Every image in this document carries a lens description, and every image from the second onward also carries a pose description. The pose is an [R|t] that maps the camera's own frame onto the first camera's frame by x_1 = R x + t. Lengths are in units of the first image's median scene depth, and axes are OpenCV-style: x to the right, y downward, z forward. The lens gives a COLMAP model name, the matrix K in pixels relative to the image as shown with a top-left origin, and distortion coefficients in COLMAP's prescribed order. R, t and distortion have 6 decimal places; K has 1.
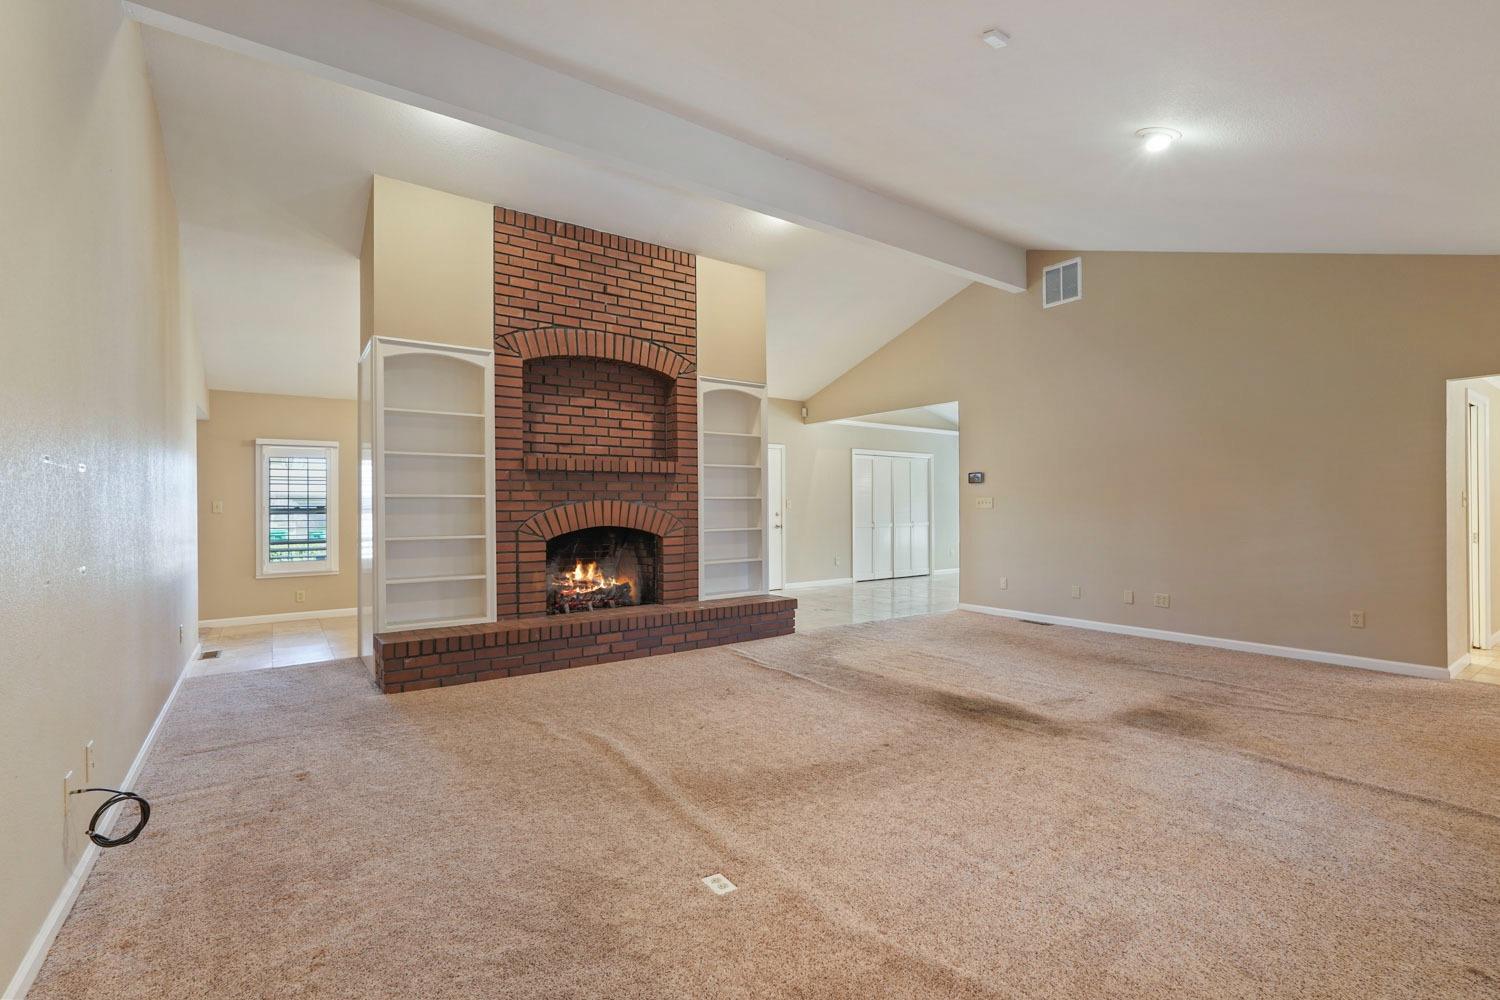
lens RADIAL K [[665.9, 0, 745.5], [0, 665.9, 503.1], [0, 0, 1]] dist [-0.002980, 0.000076]
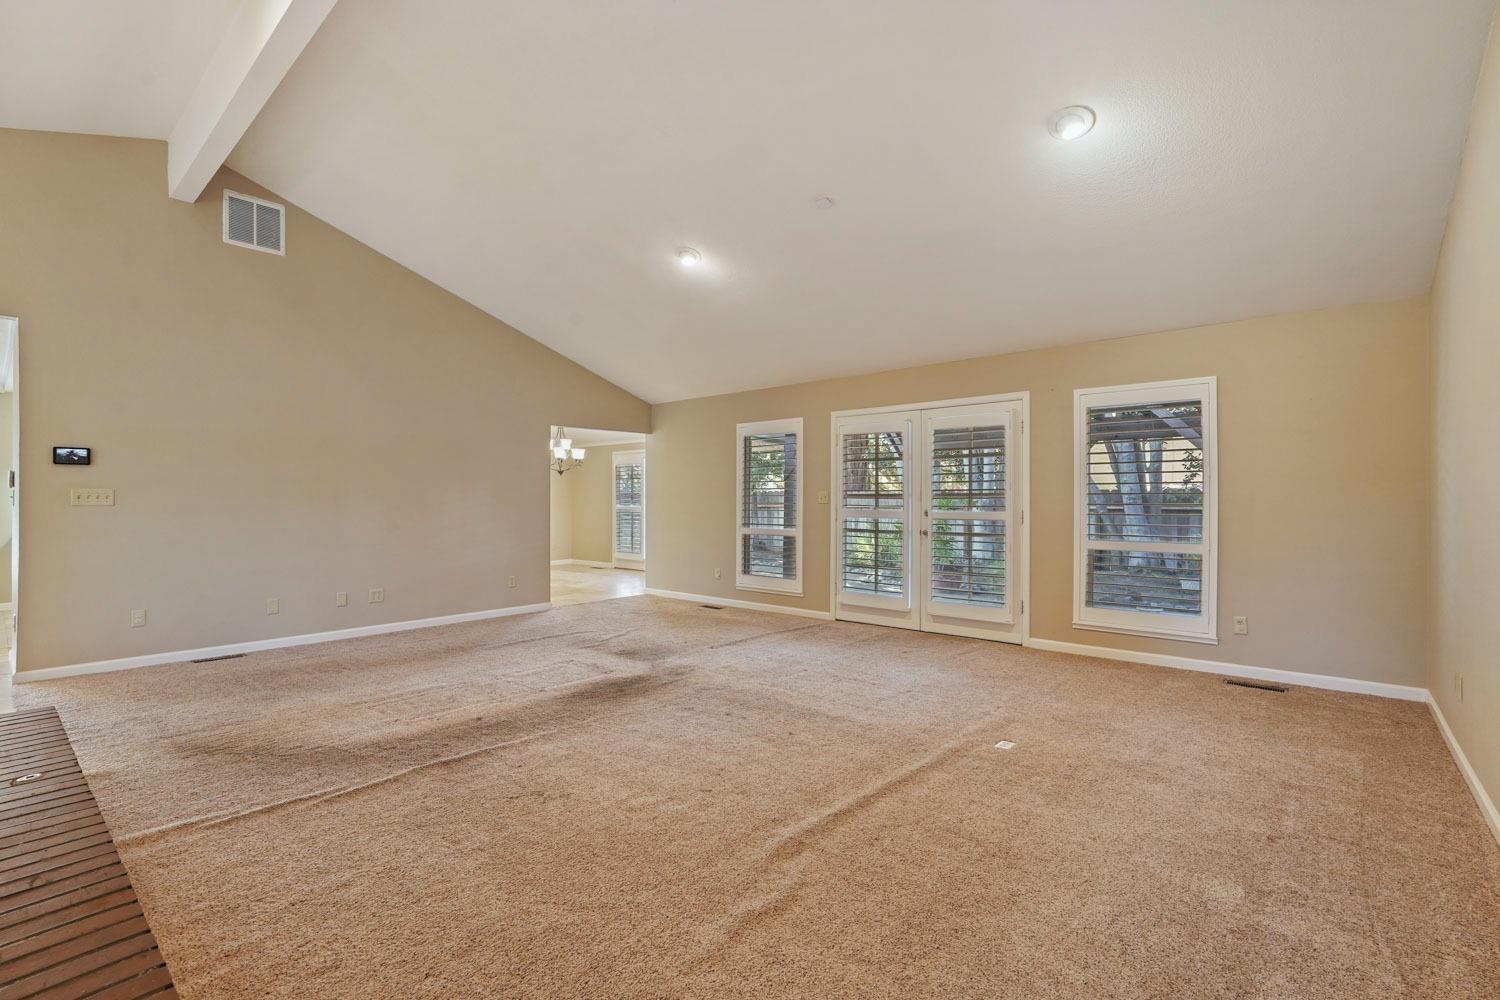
lens RADIAL K [[675.2, 0, 750.0], [0, 675.2, 500.0], [0, 0, 1]] dist [0.000084, 0.000055]
pose [[-0.242338, 0.007571, 0.970162, -0.522400], [-0.006493, 0.999935, -0.009425, 0.005836], [-0.970170, -0.008584, -0.242273, 0.710755]]
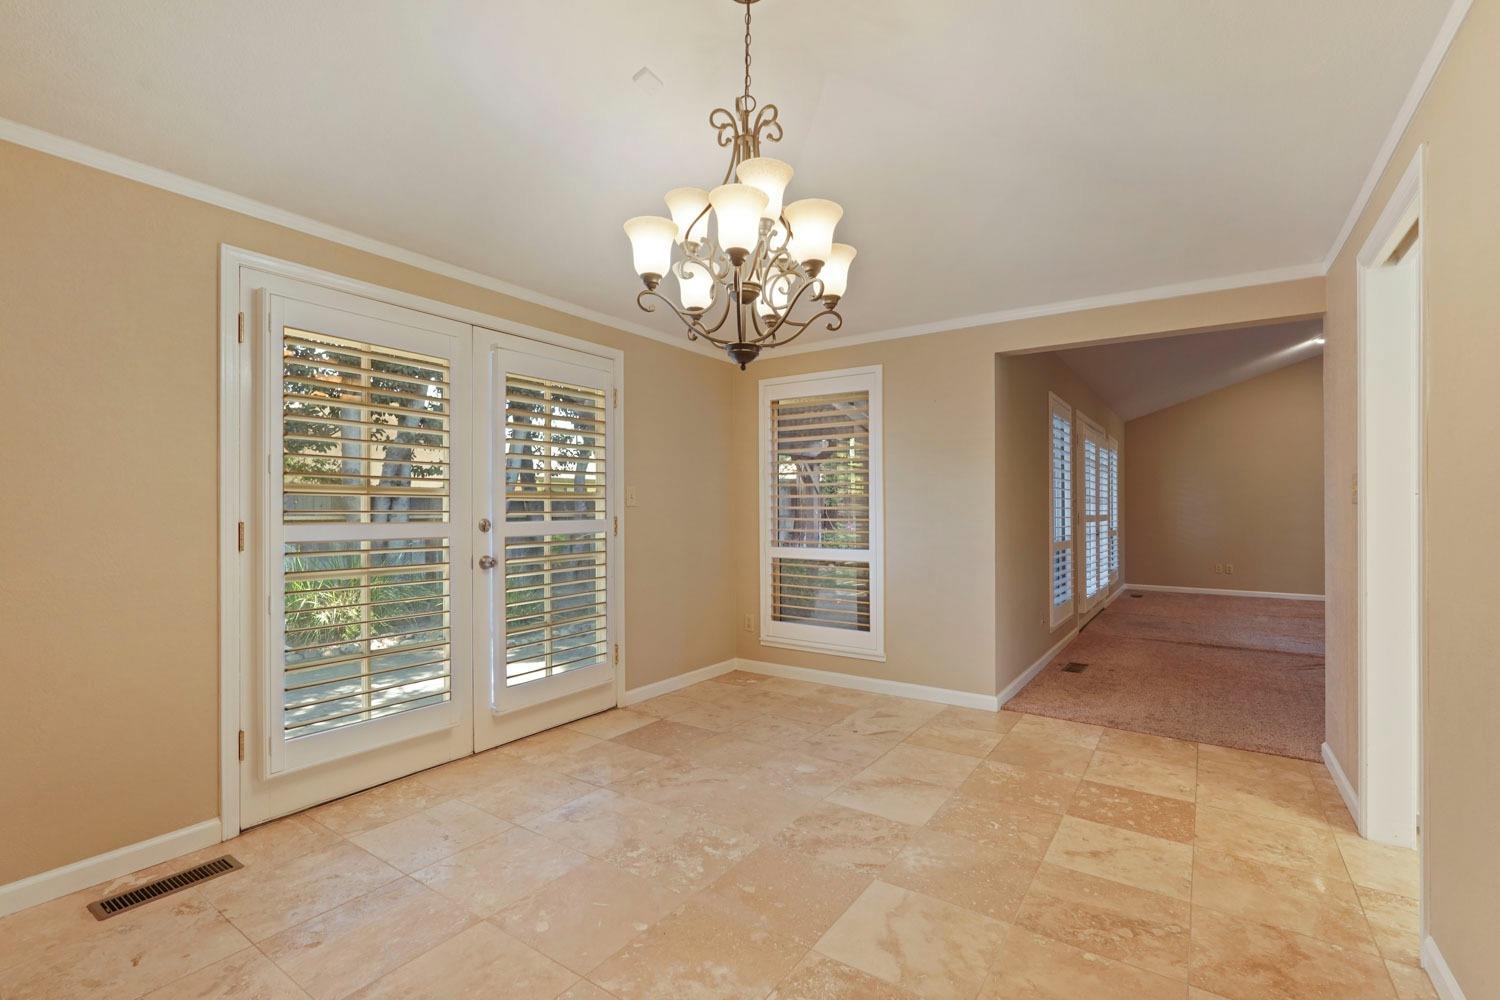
lens RADIAL K [[665.9, 0, 745.5], [0, 665.9, 503.1], [0, 0, 1]] dist [-0.002980, 0.000076]
pose [[-0.933440, -0.006472, -0.358675, 0.422687], [-0.004497, 0.999970, -0.006341, -0.001267], [0.358705, -0.004306, -0.933441, 0.775969]]
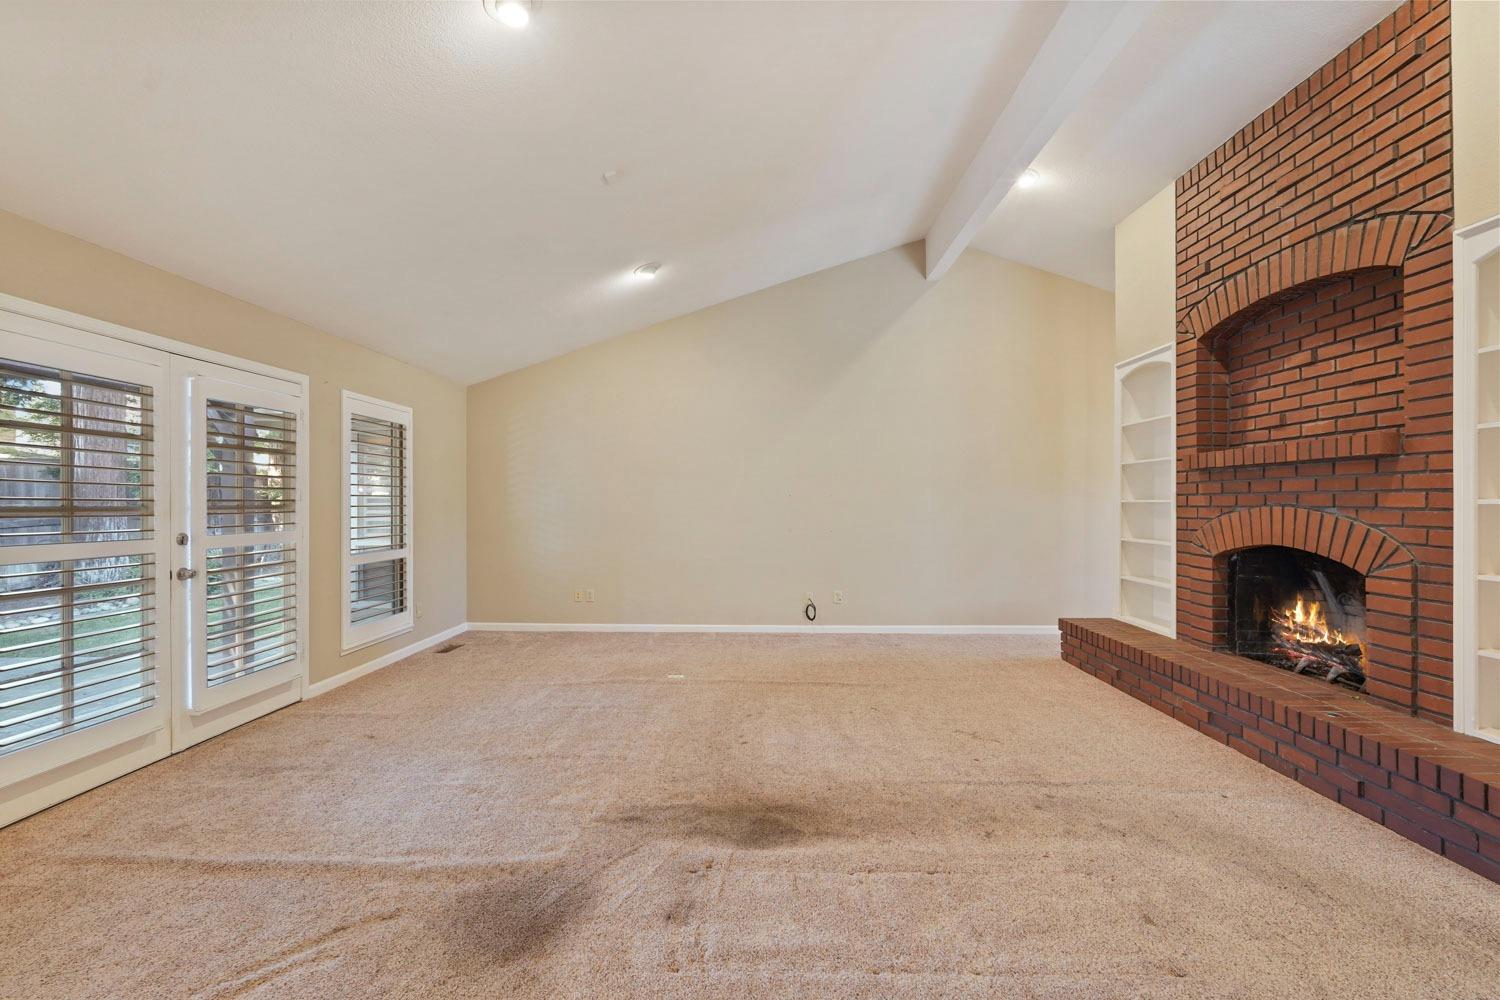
lens RADIAL K [[667.0, 0, 772.7], [0, 667.0, 499.9], [0, 0, 1]] dist [-0.000266, 0.000141]
pose [[-0.565932, 0.004282, -0.824441, 0.615041], [0.009713, 0.999952, -0.001474, -0.014351], [0.824395, -0.008842, -0.565947, 0.948504]]
